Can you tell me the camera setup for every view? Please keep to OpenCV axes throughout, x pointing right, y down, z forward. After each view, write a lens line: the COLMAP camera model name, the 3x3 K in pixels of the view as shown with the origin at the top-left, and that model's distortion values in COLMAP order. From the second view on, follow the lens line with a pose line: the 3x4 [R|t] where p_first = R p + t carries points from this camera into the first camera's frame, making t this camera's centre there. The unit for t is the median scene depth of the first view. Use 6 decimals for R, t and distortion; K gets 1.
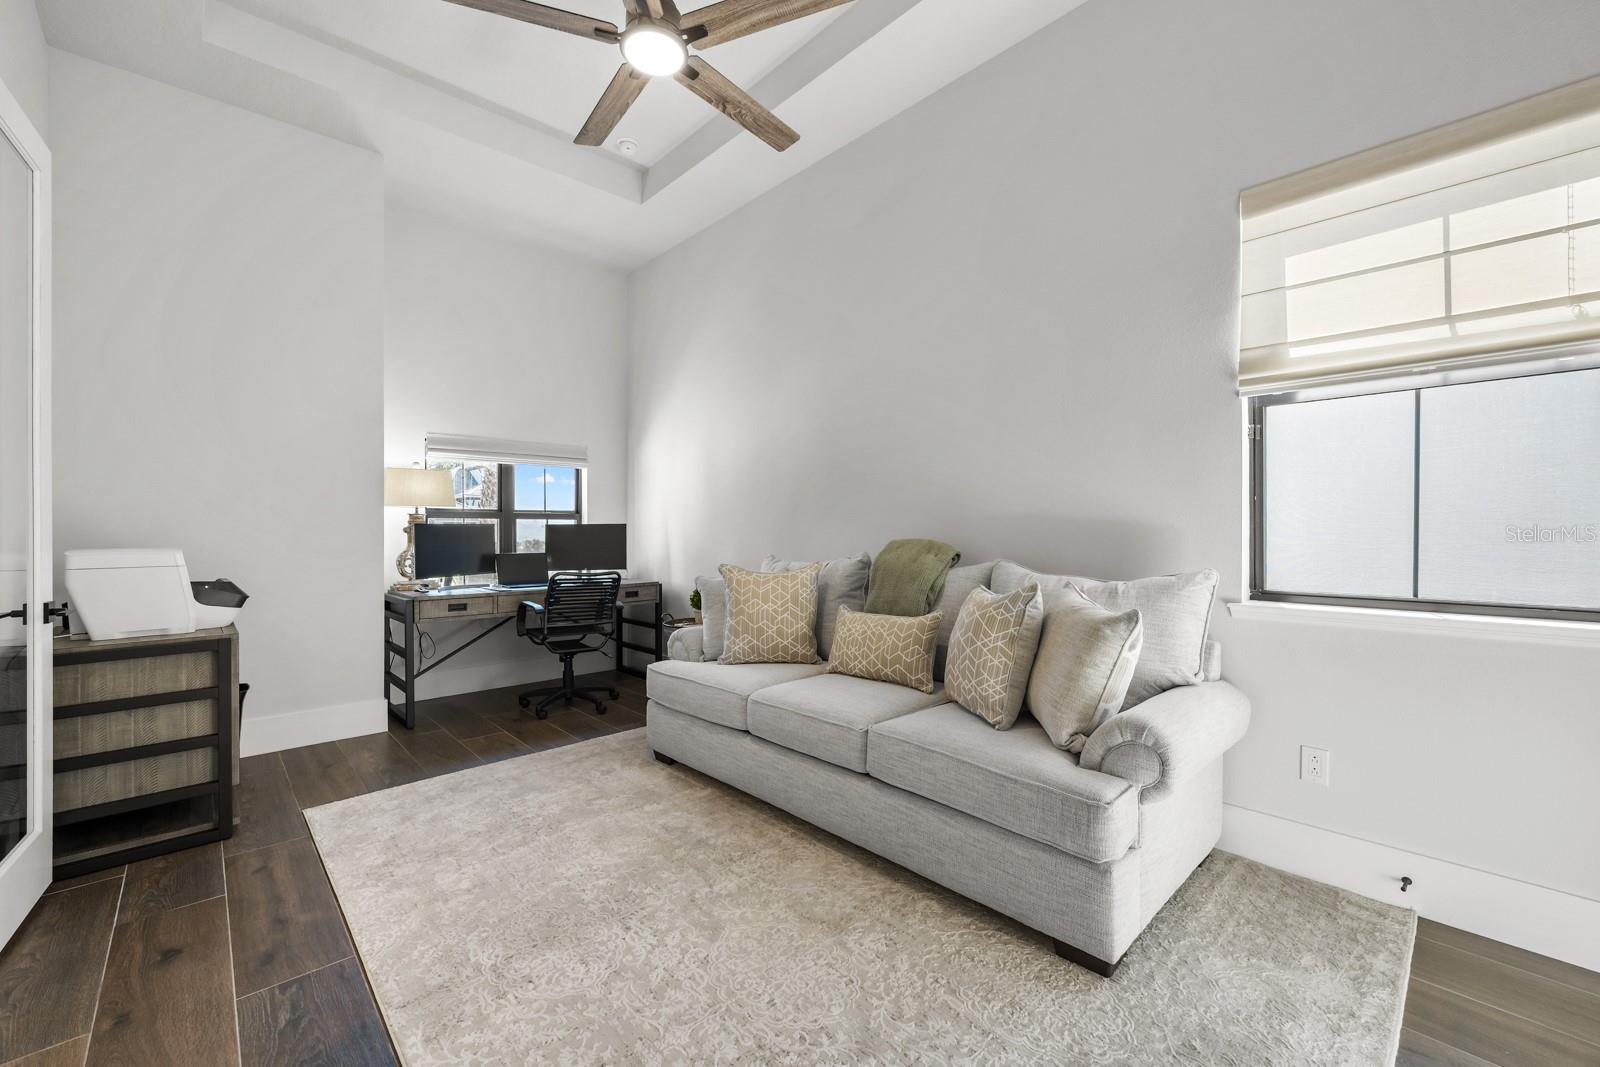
lens RADIAL K [[650.0, 0, 802.2], [0, 650.0, 522.8], [0, 0, 1]] dist [0.000727, 0.000299]
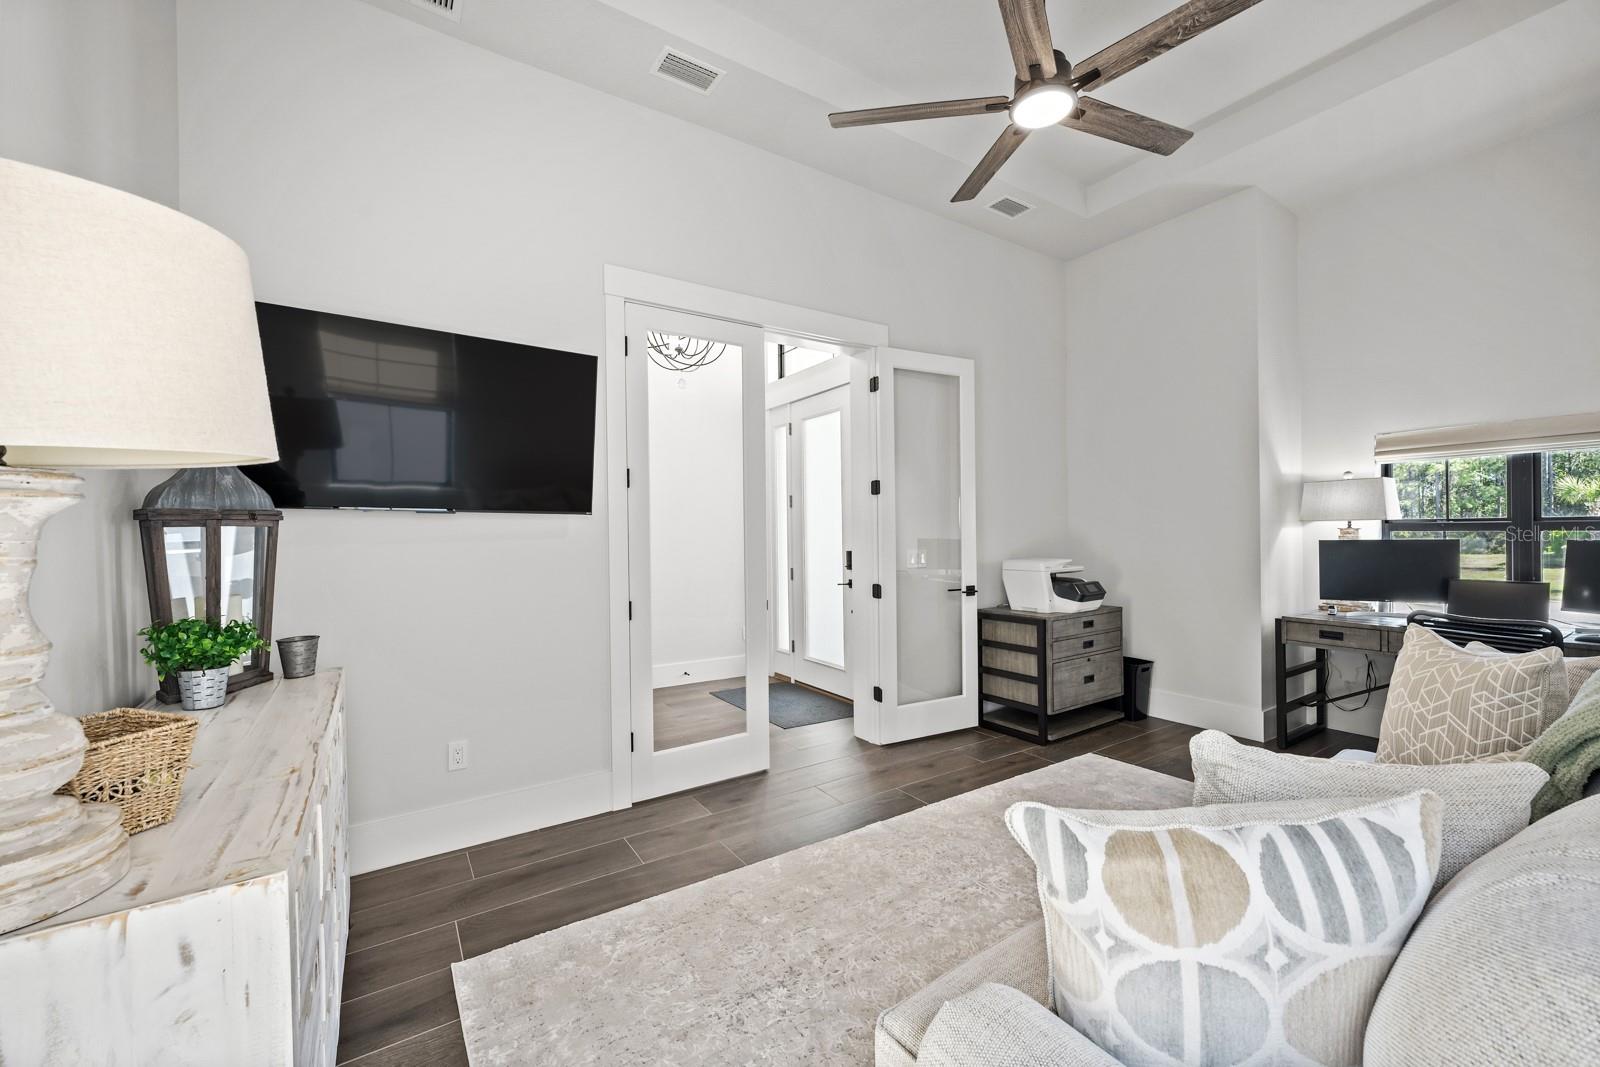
lens RADIAL K [[650.0, 0, 802.2], [0, 650.0, 522.8], [0, 0, 1]] dist [0.000727, 0.000299]
pose [[-0.169334, -0.005872, -0.985541, 0.706663], [0.023692, 0.999669, -0.010027, -0.049133], [0.985274, -0.025048, -0.169139, 0.642365]]
